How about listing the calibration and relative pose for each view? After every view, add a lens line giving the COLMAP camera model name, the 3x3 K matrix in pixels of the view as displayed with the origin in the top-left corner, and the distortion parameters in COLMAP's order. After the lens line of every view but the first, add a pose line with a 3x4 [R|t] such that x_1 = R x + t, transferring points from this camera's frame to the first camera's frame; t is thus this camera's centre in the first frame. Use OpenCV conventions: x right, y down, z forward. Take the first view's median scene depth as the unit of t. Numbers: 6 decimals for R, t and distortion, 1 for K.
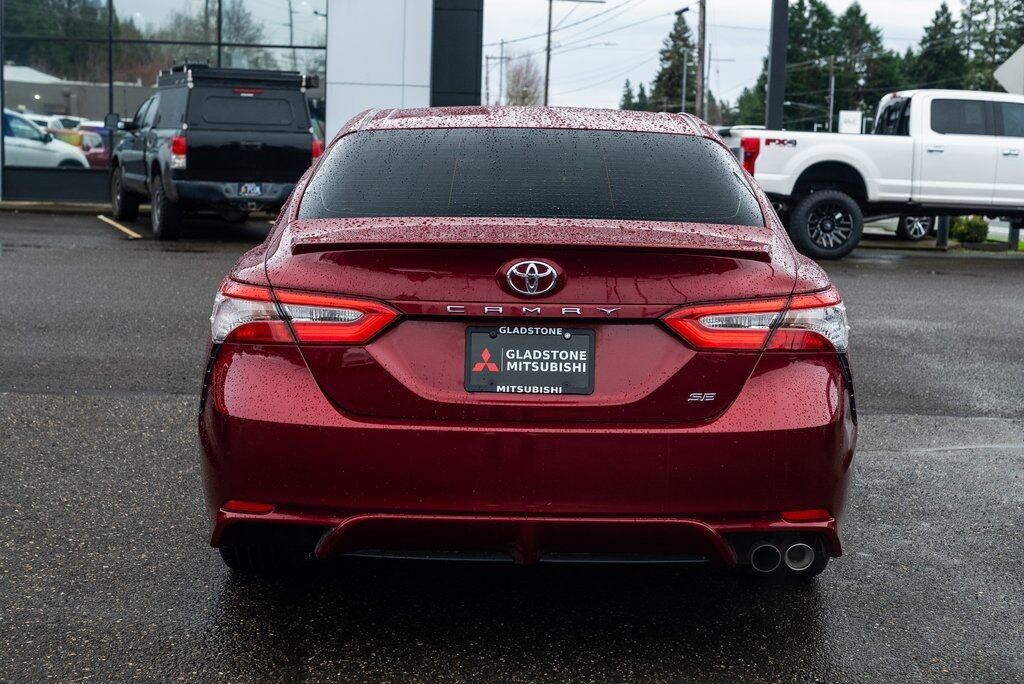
lens RADIAL K [[1530.3, 0, 513.4], [0, 1530.3, 341.8], [0, 0, 1]] dist [0.021615, 0.000000]
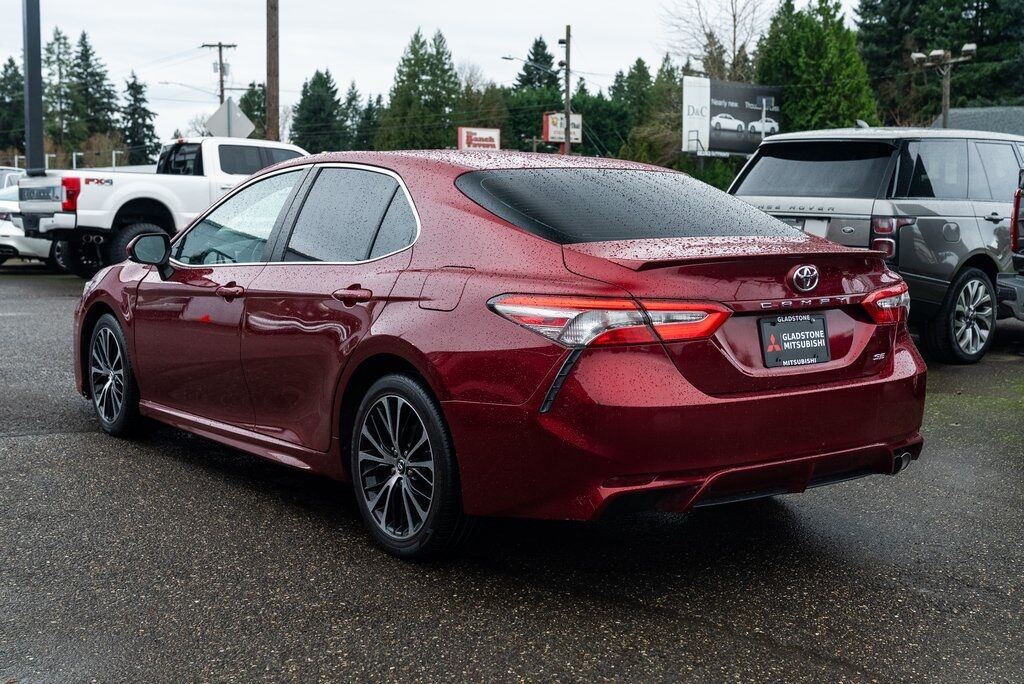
lens RADIAL K [[1354.0, 0, 512.6], [0, 1354.0, 342.3], [0, 0, 1]] dist [-0.004512, 0.000000]
pose [[0.775303, -0.077071, 0.626869, -0.914587], [0.084341, 0.996271, 0.018175, -0.028453], [-0.625933, 0.038780, 0.778912, 0.224792]]
